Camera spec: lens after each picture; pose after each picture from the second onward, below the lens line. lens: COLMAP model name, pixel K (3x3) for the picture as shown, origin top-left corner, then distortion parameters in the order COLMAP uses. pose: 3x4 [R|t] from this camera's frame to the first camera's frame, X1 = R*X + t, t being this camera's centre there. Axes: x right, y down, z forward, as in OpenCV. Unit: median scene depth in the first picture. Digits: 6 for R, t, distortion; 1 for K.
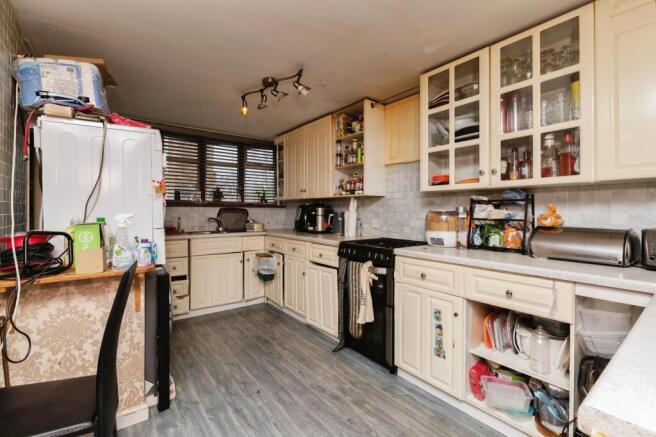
lens RADIAL K [[296.6, 0, 327.0], [0, 296.6, 213.3], [0, 0, 1]] dist [-0.002926, -0.001285]
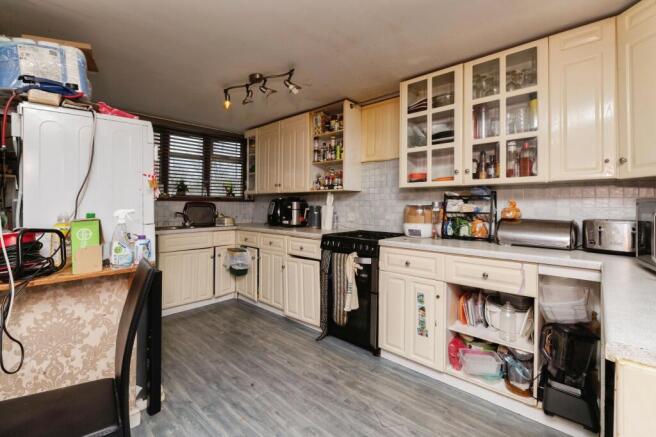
lens RADIAL K [[296.6, 0, 325.5], [0, 296.6, 204.7], [0, 0, 1]] dist [-0.002926, -0.001285]
pose [[0.985318, -0.001620, 0.170720, -0.172472], [0.002715, 0.999977, -0.006183, -0.004084], [-0.170706, 0.006556, 0.985300, -0.044828]]
